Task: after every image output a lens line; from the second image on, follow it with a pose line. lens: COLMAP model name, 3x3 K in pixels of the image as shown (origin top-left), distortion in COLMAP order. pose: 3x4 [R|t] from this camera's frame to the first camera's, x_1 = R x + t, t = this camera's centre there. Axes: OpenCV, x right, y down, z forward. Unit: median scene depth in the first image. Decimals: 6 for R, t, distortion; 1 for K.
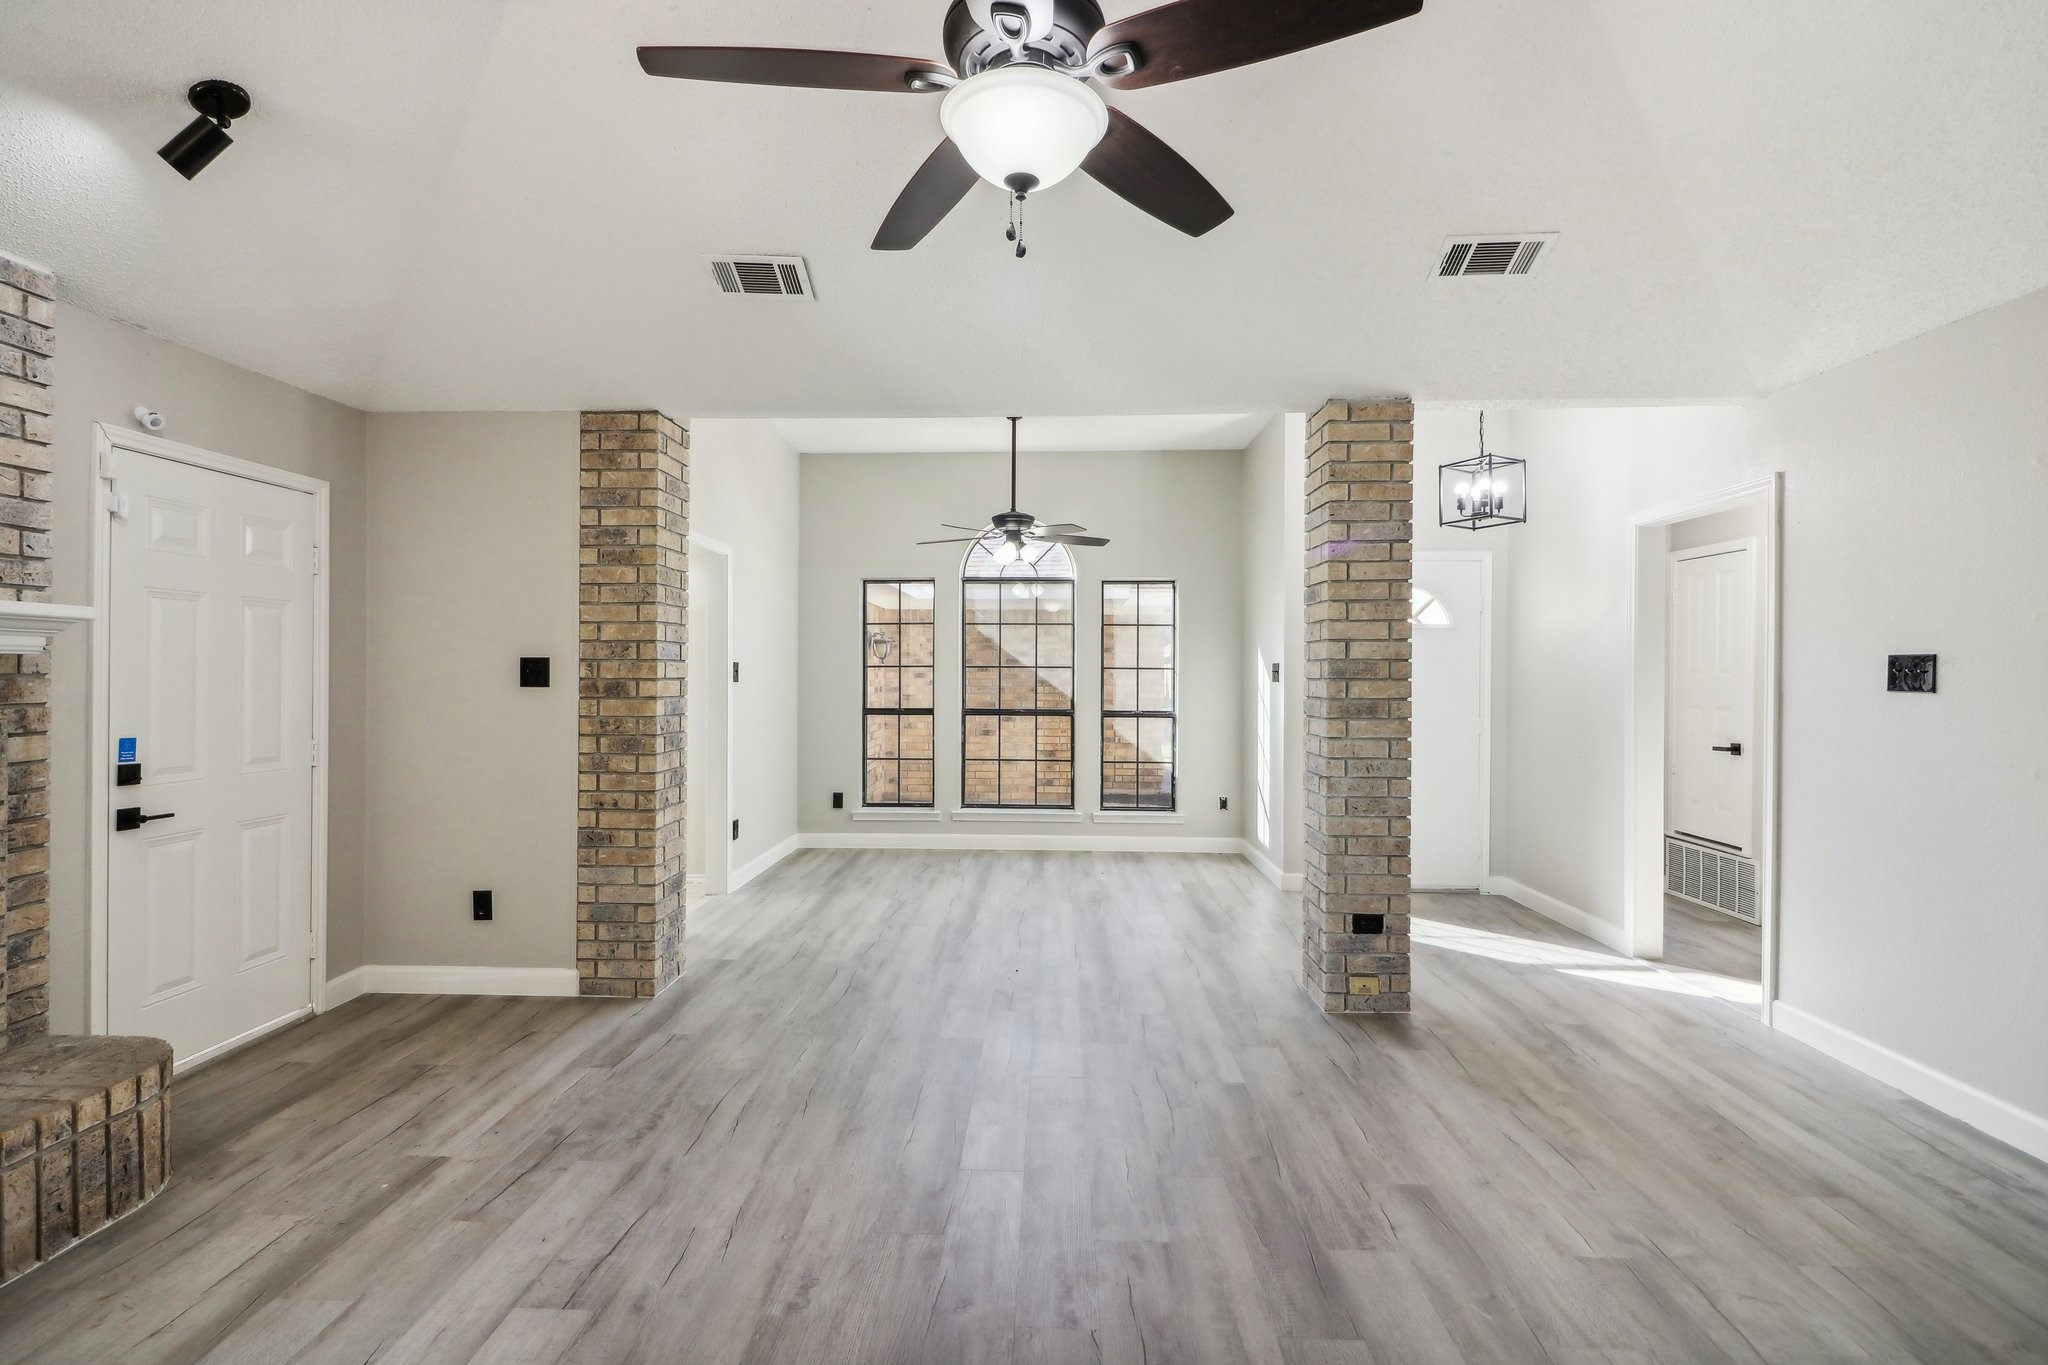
lens RADIAL K [[941.8, 0, 1005.2], [0, 941.8, 672.1], [0, 0, 1]] dist [0.011744, -0.007549]
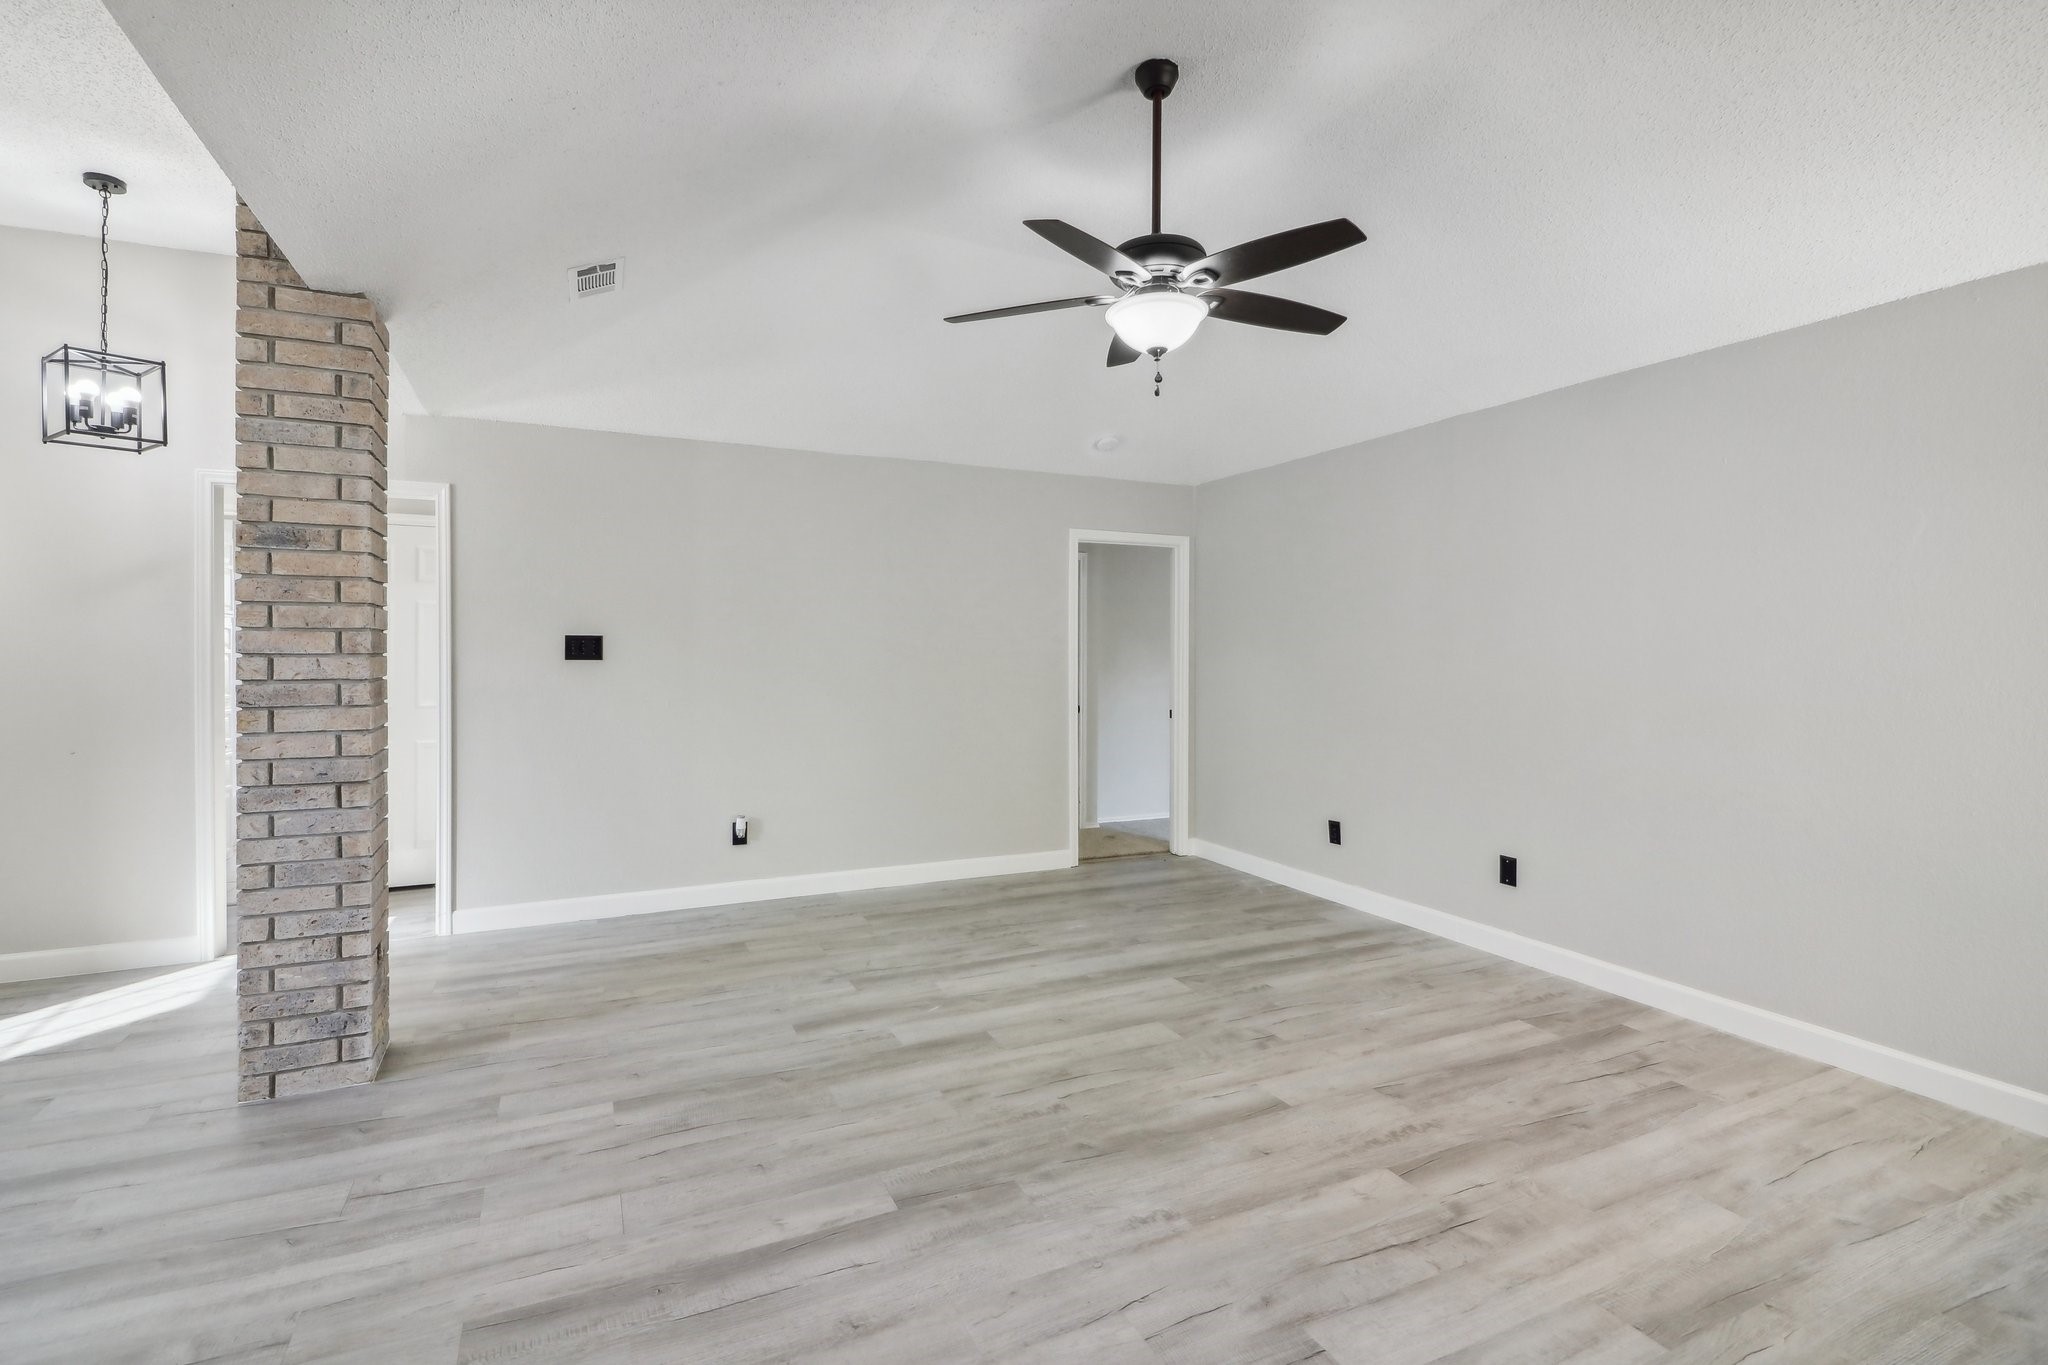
lens RADIAL K [[941.8, 0, 1016.7], [0, 941.8, 665.5], [0, 0, 1]] dist [0.011744, -0.007549]
pose [[-0.468484, -0.016953, 0.883309, -0.593508], [-0.003941, 0.999846, 0.017100, 0.000751], [-0.883463, 0.004530, -0.468479, 0.892687]]
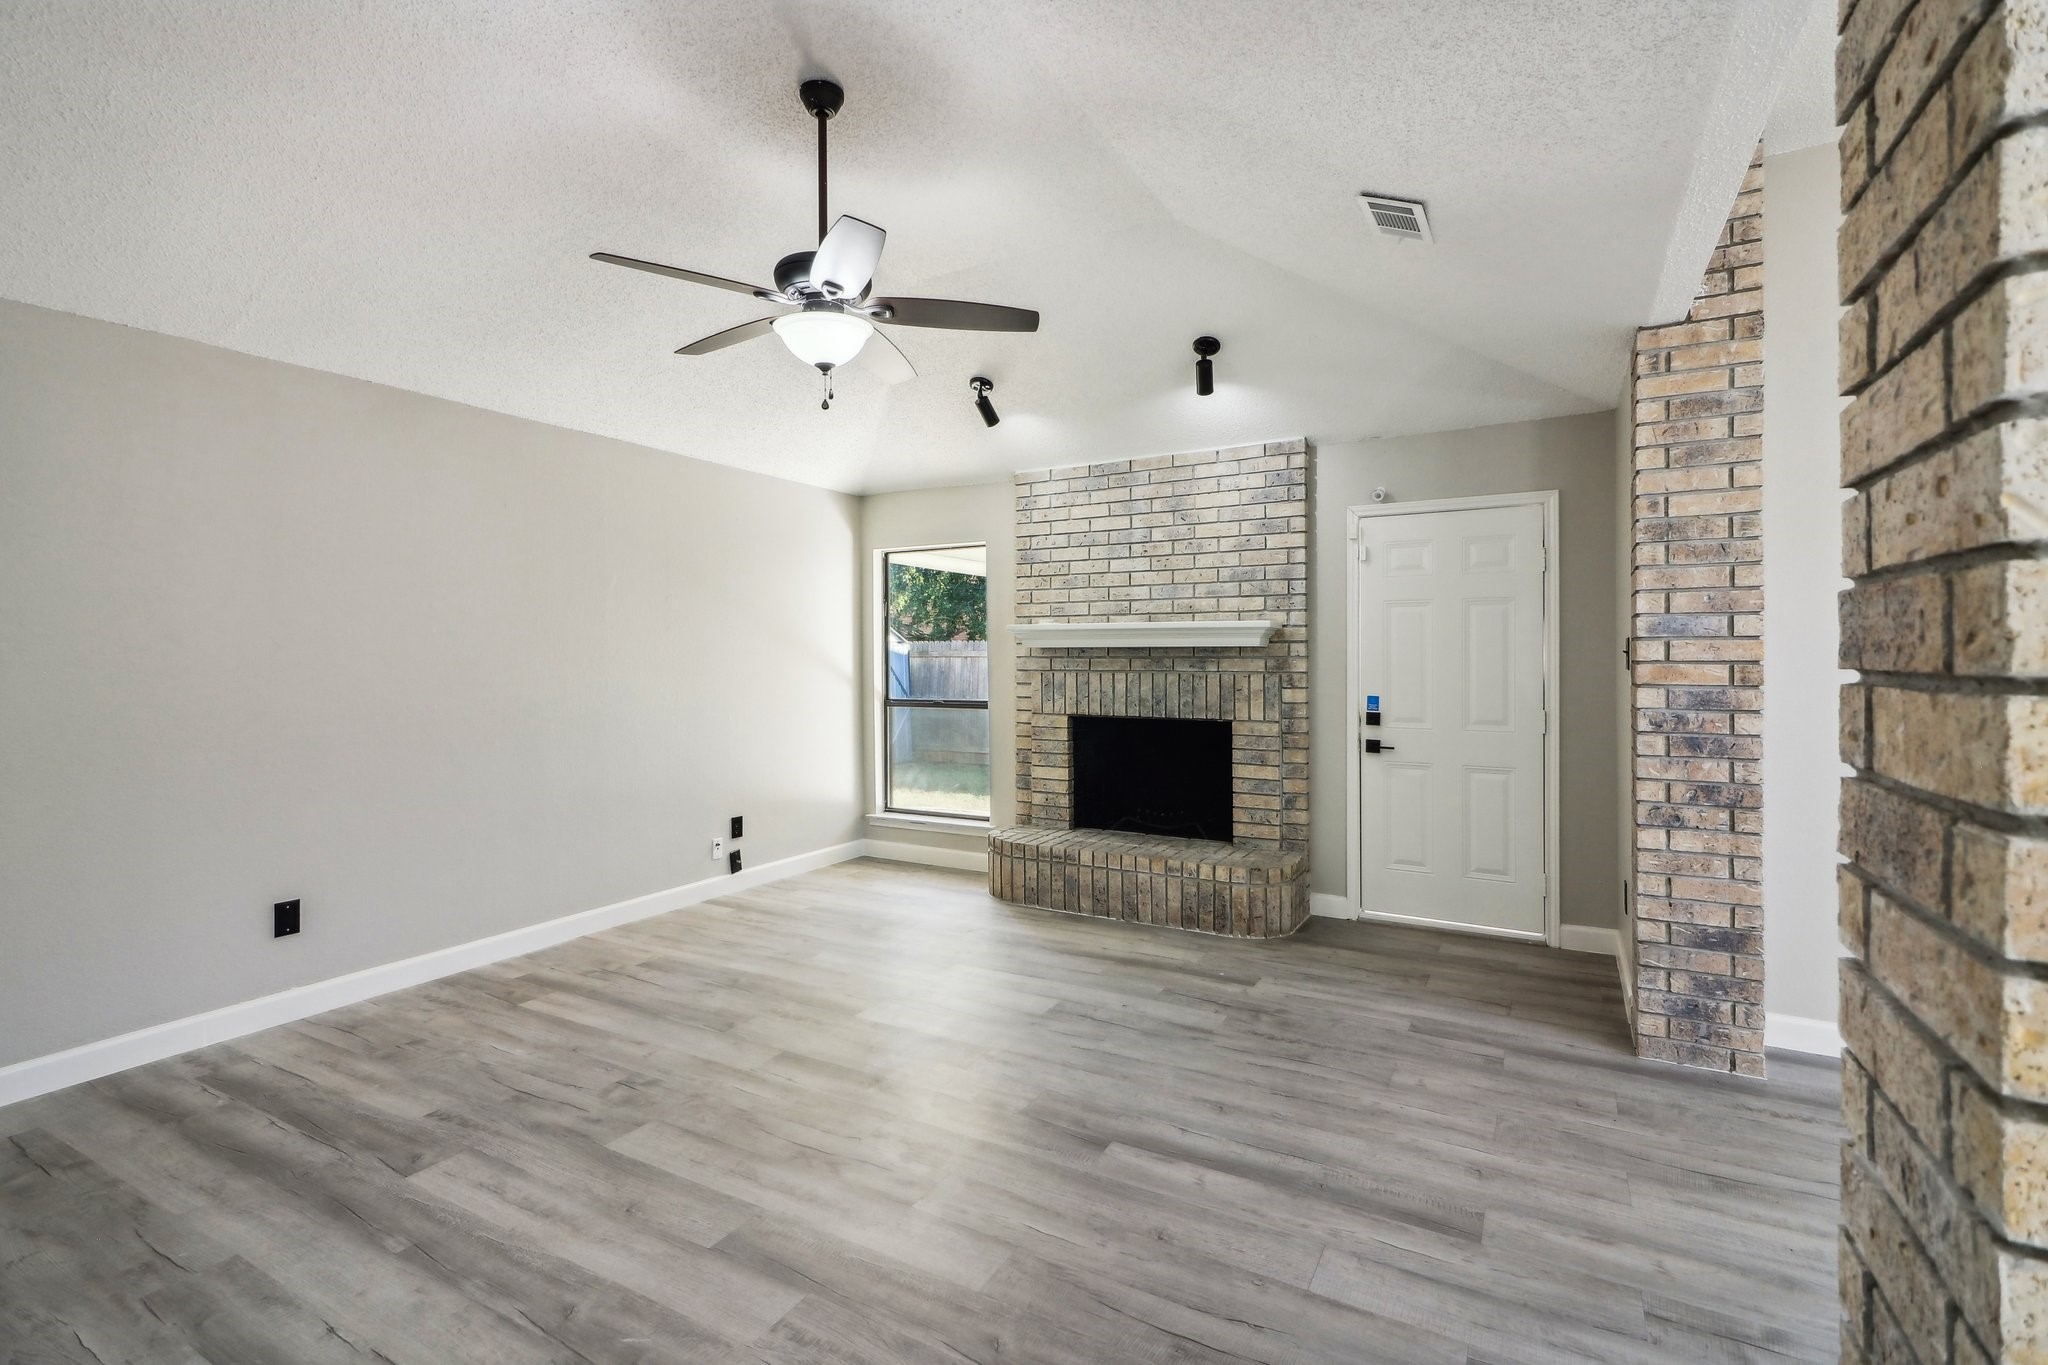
lens RADIAL K [[941.8, 0, 1009.9], [0, 941.8, 659.6], [0, 0, 1]] dist [0.011744, -0.007549]
pose [[-0.451496, 0.001829, -0.892271, 0.616110], [0.001912, 0.999998, 0.001082, 0.003825], [0.892271, -0.001218, -0.451499, 0.923797]]
